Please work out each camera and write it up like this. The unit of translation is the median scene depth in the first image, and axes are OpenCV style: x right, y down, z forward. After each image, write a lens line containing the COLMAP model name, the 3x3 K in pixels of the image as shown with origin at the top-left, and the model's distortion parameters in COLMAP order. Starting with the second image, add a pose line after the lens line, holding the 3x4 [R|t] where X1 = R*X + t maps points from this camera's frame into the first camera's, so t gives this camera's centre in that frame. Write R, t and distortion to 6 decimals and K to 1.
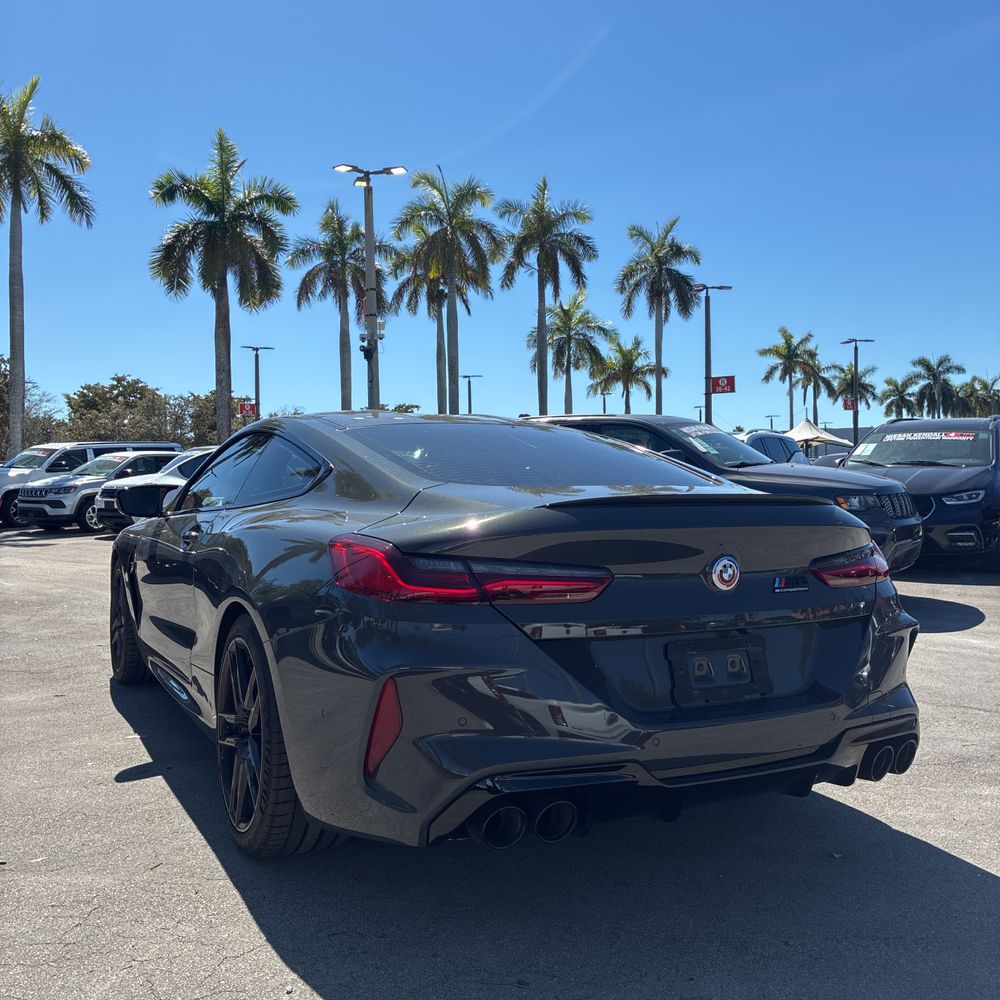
lens RADIAL K [[1018.3, 0, 499.4], [0, 1018.3, 512.2], [0, 0, 1]] dist [0.001820, 0.004626]
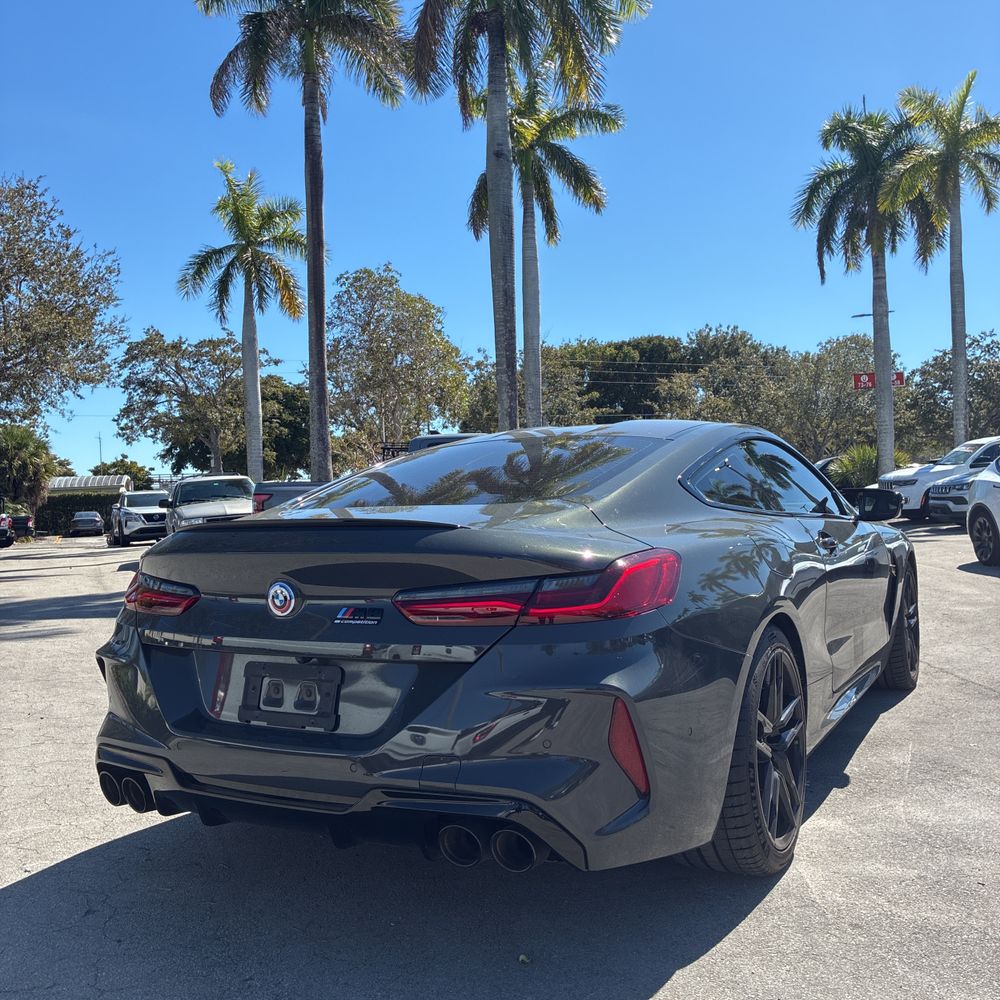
lens RADIAL K [[1020.6, 0, 500.0], [0, 1020.6, 500.0], [0, 0, 1]] dist [0.010010, -0.023615]
pose [[0.532322, -0.019546, -0.846316, 0.118031], [0.016362, 0.999784, -0.012799, -0.002072], [0.846384, -0.007034, 0.532527, 0.064647]]
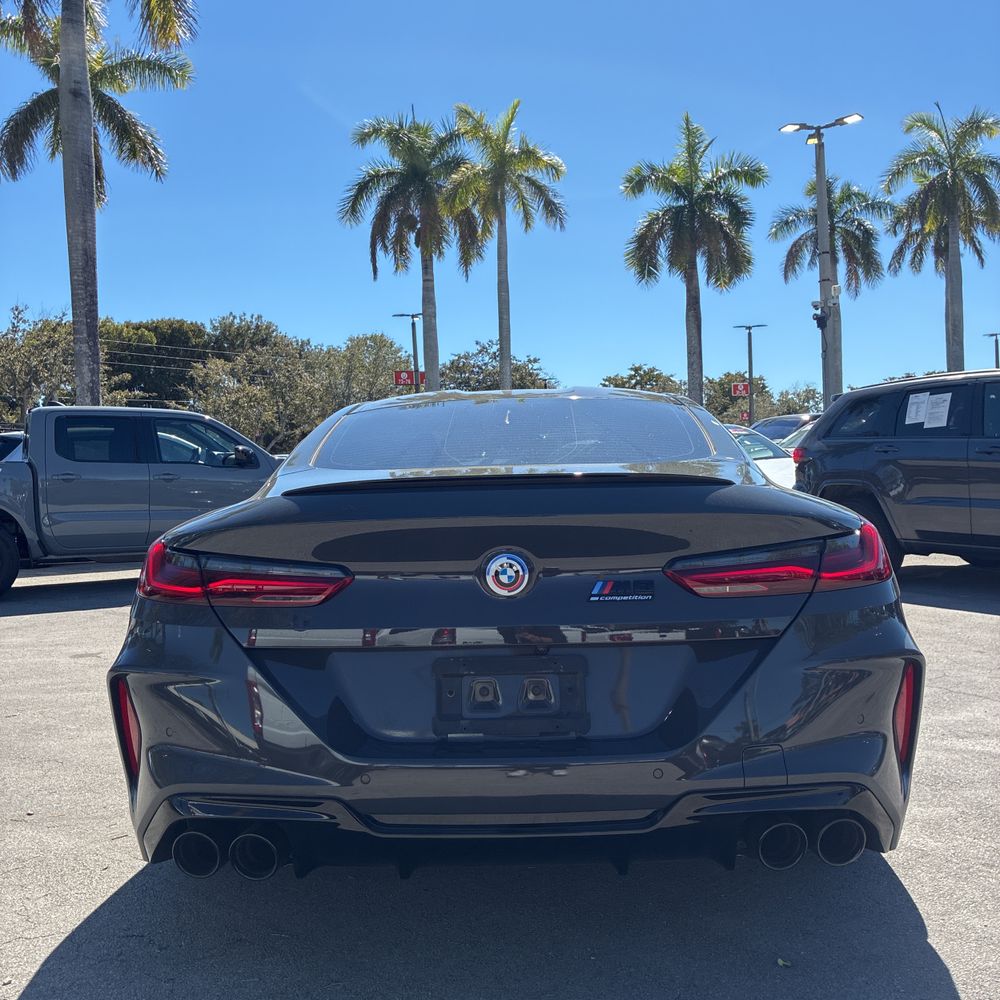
lens RADIAL K [[1020.6, 0, 500.0], [0, 1020.6, 500.0], [0, 0, 1]] dist [0.010010, -0.023615]
pose [[0.868170, -0.014243, -0.496062, 0.060585], [0.017603, 0.999843, 0.002100, 0.000064], [0.495954, -0.010555, 0.868285, 0.031373]]
